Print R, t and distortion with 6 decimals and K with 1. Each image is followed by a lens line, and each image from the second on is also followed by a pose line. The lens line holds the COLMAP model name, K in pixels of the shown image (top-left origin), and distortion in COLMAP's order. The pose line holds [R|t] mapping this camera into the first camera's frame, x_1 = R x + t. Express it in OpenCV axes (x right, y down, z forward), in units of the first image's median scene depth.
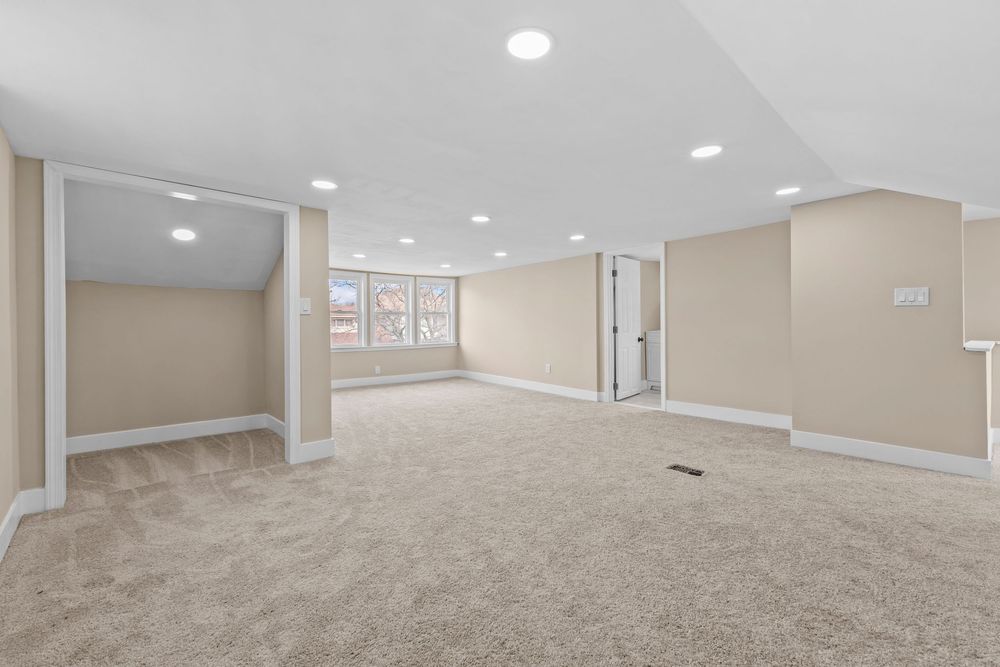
lens RADIAL K [[438.2, 0, 499.3], [0, 438.2, 326.0], [0, 0, 1]] dist [0.010973, -0.000139]
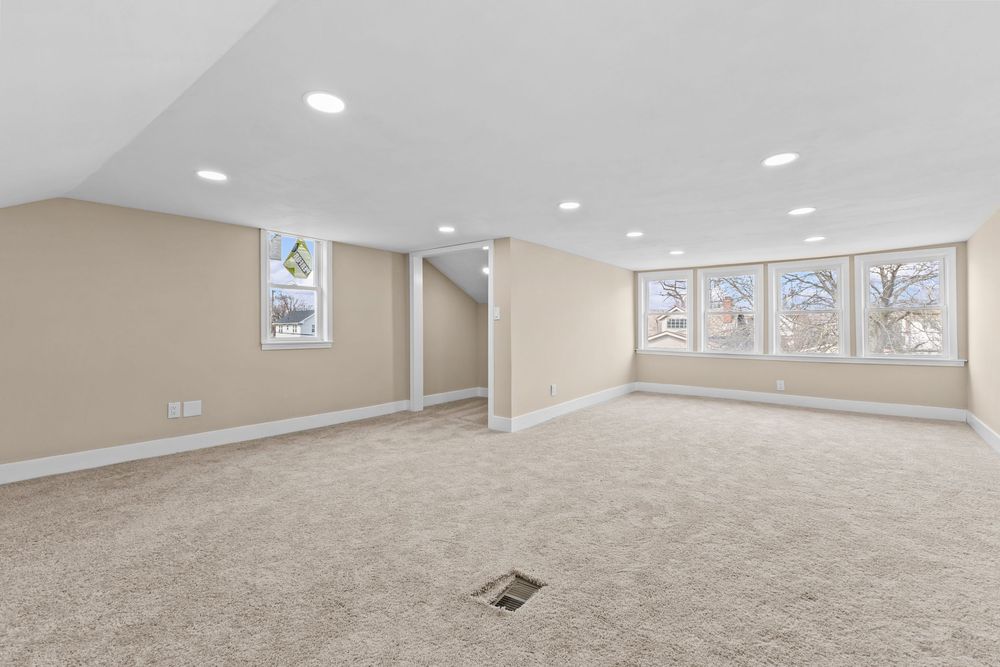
lens RADIAL K [[431.6, 0, 498.5], [0, 431.6, 331.3], [0, 0, 1]] dist [0.007954, -0.000371]
pose [[0.151970, 0.009344, -0.988341, 0.534809], [-0.005619, 0.999947, 0.008590, -0.000715], [0.988369, 0.004248, 0.152015, 0.501604]]
